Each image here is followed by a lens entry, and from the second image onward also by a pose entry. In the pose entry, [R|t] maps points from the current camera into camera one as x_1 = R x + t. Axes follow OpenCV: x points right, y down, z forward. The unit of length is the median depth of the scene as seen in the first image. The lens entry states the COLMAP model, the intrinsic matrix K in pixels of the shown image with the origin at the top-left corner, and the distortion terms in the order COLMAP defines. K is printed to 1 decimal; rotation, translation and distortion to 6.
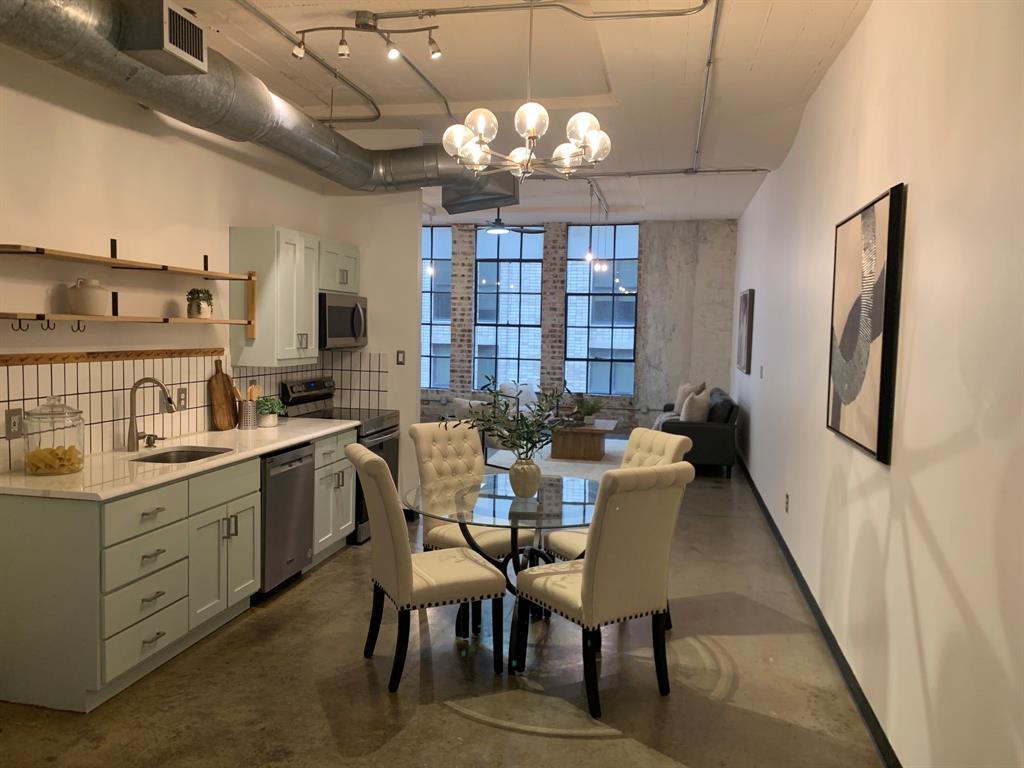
lens RADIAL K [[778.3, 0, 510.7], [0, 778.3, 388.2], [0, 0, 1]] dist [0.053234, -0.072889]
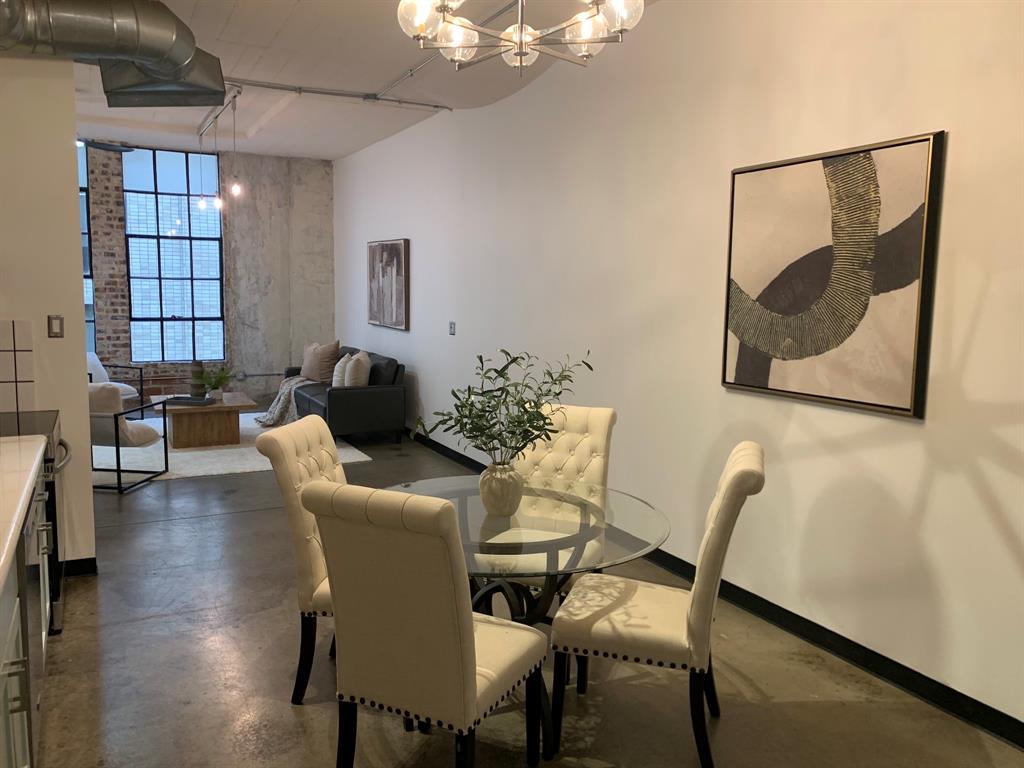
lens RADIAL K [[778.3, 0, 508.9], [0, 778.3, 381.3], [0, 0, 1]] dist [0.053234, -0.072889]
pose [[0.769861, -0.080982, 0.633053, -0.298930], [0.048058, 0.996457, 0.069025, -0.023836], [-0.636400, -0.022716, 0.771025, 0.308273]]
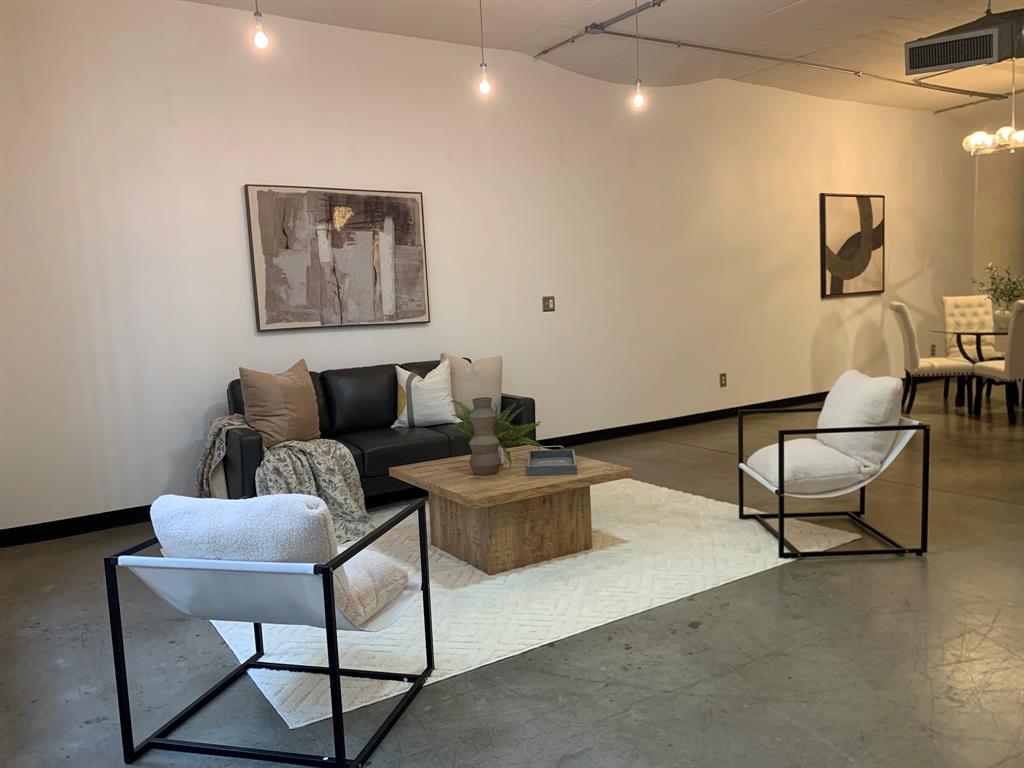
lens RADIAL K [[778.3, 0, 510.7], [0, 778.3, 385.8], [0, 0, 1]] dist [0.053234, -0.072889]
pose [[-0.703652, -0.074640, 0.706613, -0.337900], [0.088308, 0.977571, 0.191199, -0.130390], [-0.705035, 0.196938, -0.681279, 2.146659]]
